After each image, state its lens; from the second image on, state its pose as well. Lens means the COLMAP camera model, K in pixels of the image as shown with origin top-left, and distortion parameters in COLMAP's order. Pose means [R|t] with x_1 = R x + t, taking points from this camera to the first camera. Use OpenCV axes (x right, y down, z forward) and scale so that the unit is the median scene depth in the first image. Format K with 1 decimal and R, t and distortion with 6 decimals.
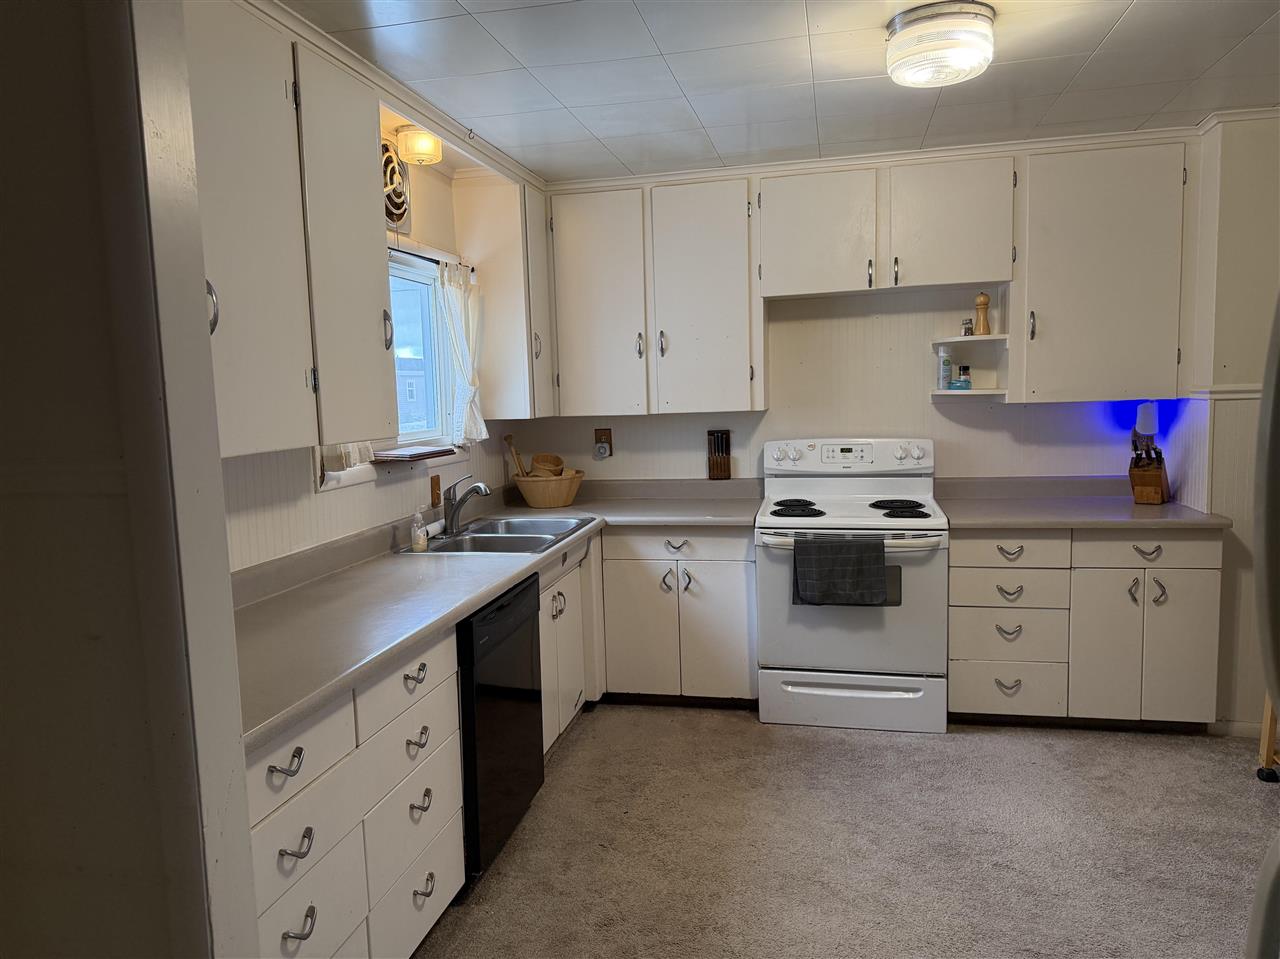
lens RADIAL K [[868.9, 0, 640.0], [0, 868.9, 479.5], [0, 0, 1]] dist [0.141414, -0.236815]
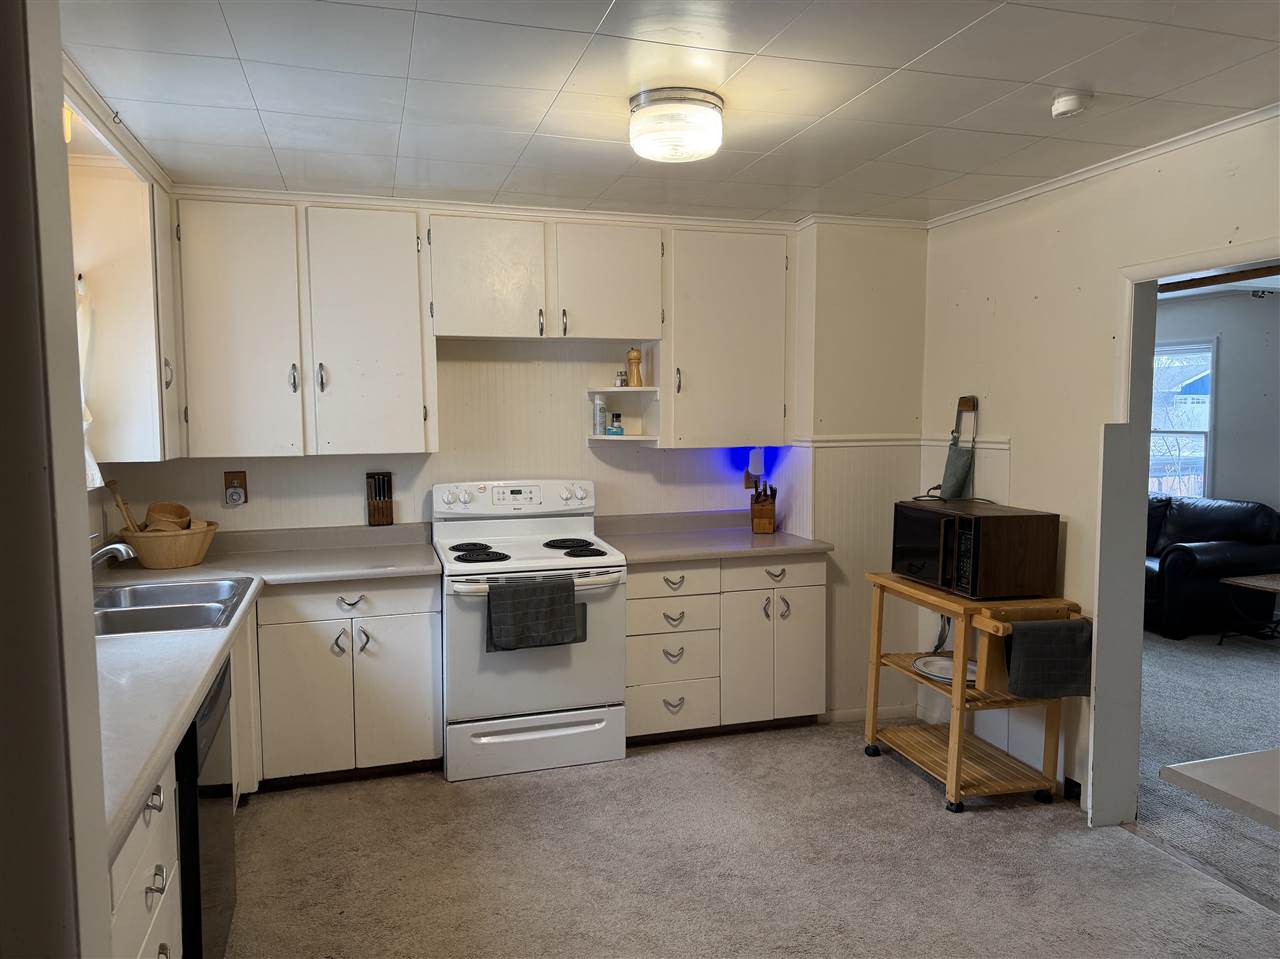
lens RADIAL K [[868.9, 0, 640.0], [0, 868.9, 479.5], [0, 0, 1]] dist [0.141414, -0.236815]
pose [[0.873796, -0.011317, 0.486161, -0.143812], [0.029777, 0.999098, -0.030263, -0.014645], [-0.485381, 0.040920, 0.873345, 0.053880]]
